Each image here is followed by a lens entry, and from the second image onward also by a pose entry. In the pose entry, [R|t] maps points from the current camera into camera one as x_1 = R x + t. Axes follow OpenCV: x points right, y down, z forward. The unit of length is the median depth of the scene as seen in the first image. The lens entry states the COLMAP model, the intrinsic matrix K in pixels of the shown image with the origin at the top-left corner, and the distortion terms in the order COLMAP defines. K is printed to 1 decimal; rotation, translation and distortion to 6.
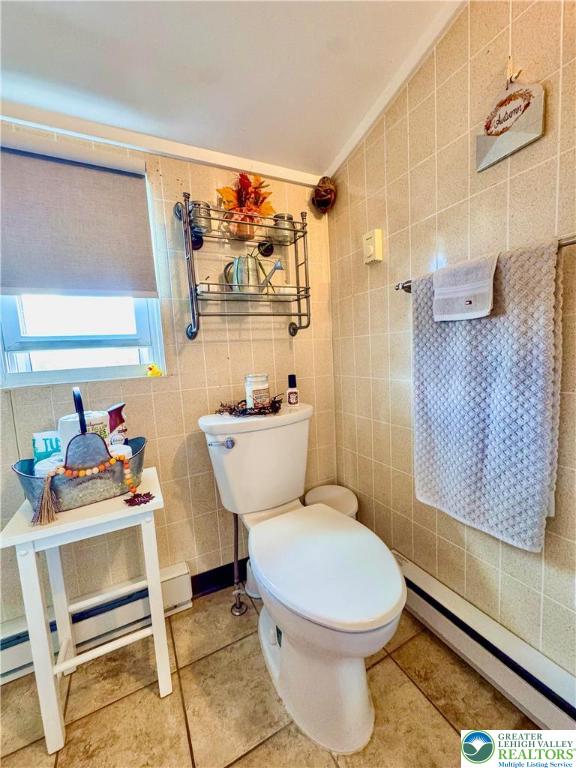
lens RADIAL K [[305.1, 0, 288.0], [0, 305.1, 384.0], [0, 0, 1]] dist [-0.005741, -0.000043]
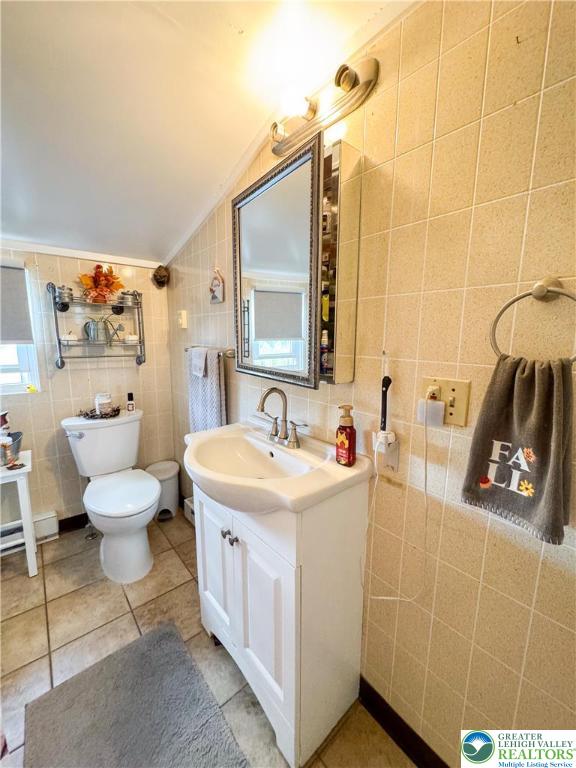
lens RADIAL K [[305.1, 0, 288.0], [0, 305.1, 384.0], [0, 0, 1]] dist [-0.005741, -0.000043]
pose [[0.973149, 0.033562, 0.227718, 0.512399], [-0.043314, 0.998340, 0.037961, -0.195889], [-0.226066, -0.046805, 0.972987, -0.855167]]
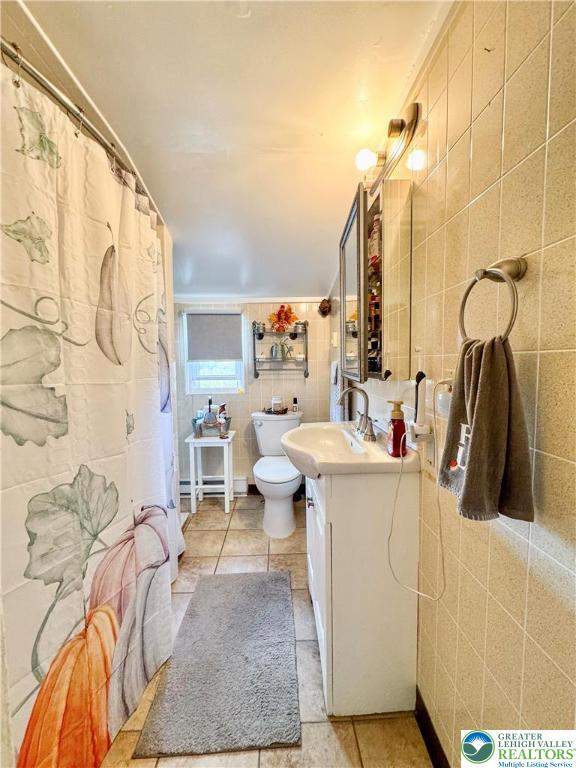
lens RADIAL K [[305.1, 0, 288.0], [0, 305.1, 384.0], [0, 0, 1]] dist [-0.005741, -0.000043]
pose [[0.901433, 0.075778, -0.426235, 0.963685], [-0.084829, 0.996393, -0.002260, -0.130966], [0.424526, 0.038194, 0.904610, -1.057431]]
